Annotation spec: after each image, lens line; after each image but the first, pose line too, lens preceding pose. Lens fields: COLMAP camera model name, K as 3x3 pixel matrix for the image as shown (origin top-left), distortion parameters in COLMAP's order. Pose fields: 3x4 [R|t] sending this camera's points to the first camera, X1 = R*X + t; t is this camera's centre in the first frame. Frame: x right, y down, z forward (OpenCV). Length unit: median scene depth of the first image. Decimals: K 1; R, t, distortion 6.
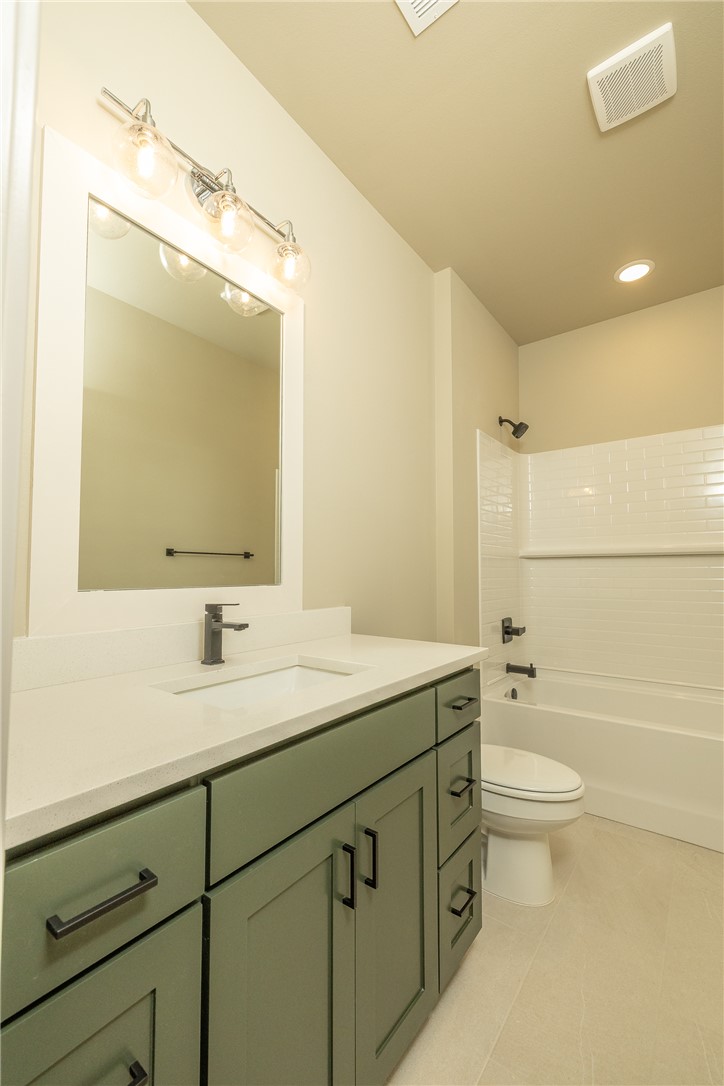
lens RADIAL K [[455.5, 0, 360.5], [0, 455.5, 547.4], [0, 0, 1]] dist [-0.001164, 0.000042]
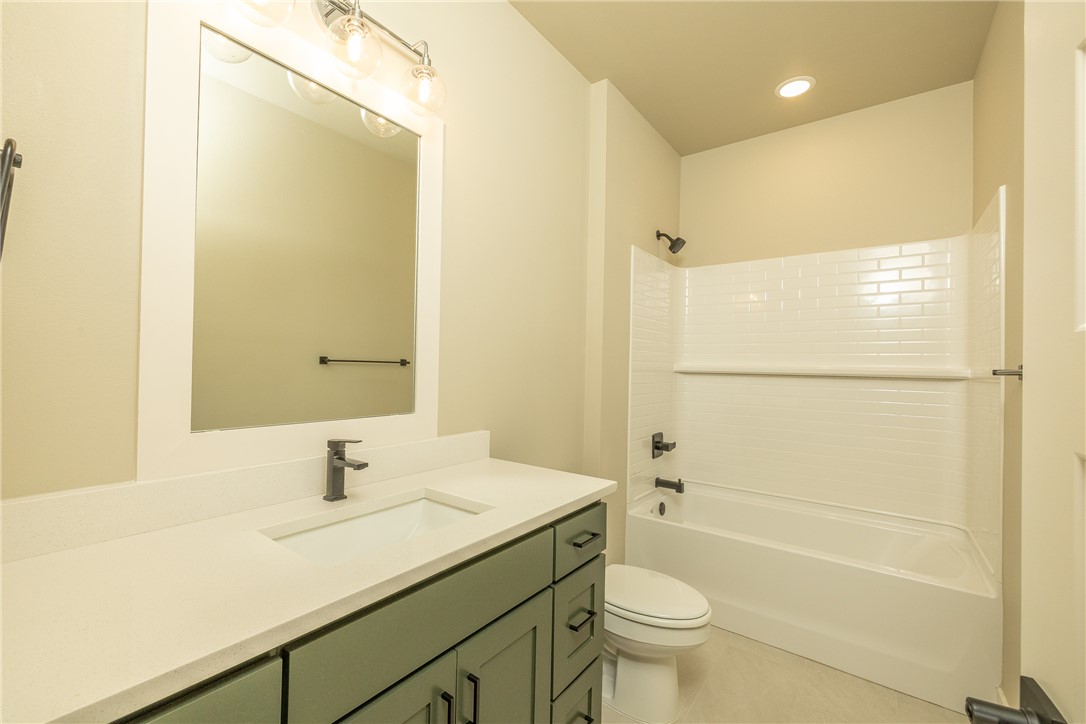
lens RADIAL K [[455.5, 0, 540.8], [0, 455.5, 357.6], [0, 0, 1]] dist [-0.001164, 0.000042]
pose [[0.999772, 0.020179, 0.006987, 0.099933], [-0.020450, 0.998940, 0.041243, -0.092261], [-0.006147, -0.041377, 0.999125, 0.002672]]
